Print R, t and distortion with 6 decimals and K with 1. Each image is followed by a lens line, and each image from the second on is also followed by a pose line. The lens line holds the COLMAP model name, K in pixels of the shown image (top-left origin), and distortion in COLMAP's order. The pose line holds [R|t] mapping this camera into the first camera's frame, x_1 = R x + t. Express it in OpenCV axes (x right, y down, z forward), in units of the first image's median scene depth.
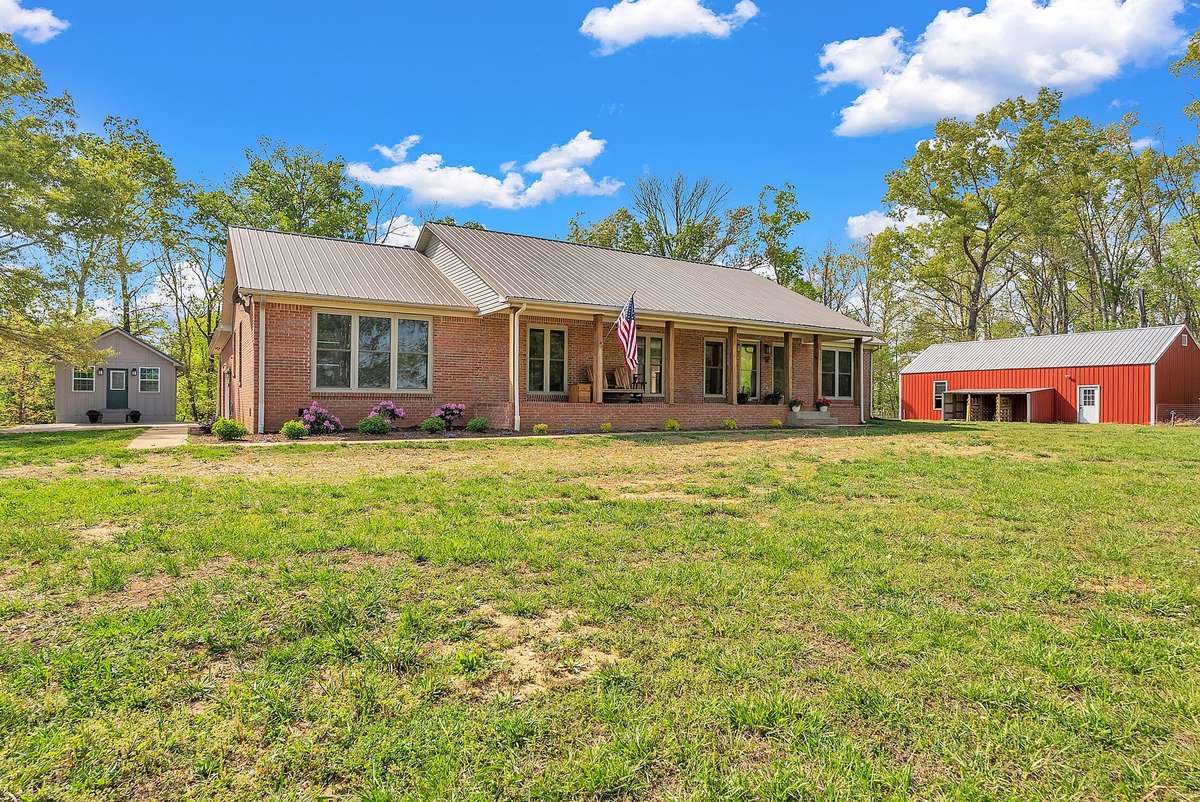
lens RADIAL K [[667.3, 0, 600.0], [0, 667.3, 401.0], [0, 0, 1]] dist [-0.003004, -0.000326]
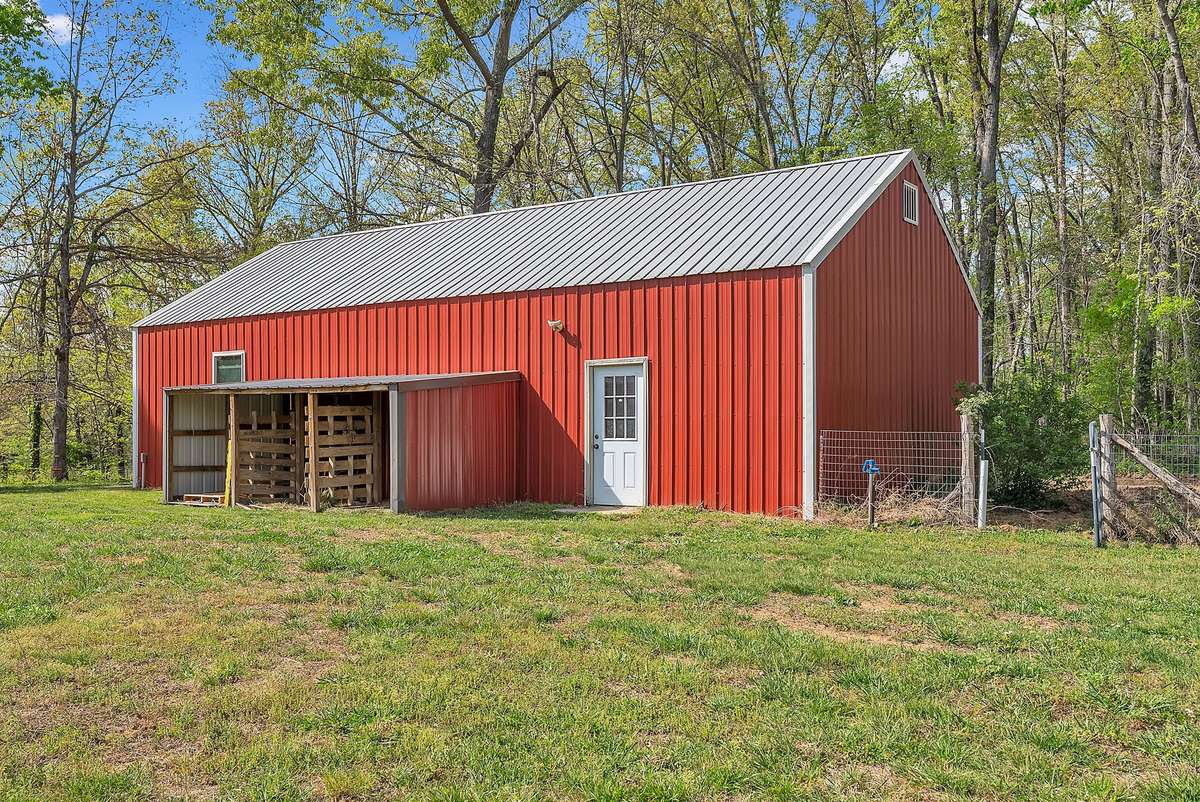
lens RADIAL K [[1102.1, 0, 600.0], [0, 1102.1, 401.0], [0, 0, 1]] dist [-0.001229, -0.001466]
pose [[0.906456, 0.003688, 0.422283, 0.574708], [0.004987, 0.999799, -0.019436, 0.000812], [-0.422270, 0.019724, 0.906256, 0.648273]]
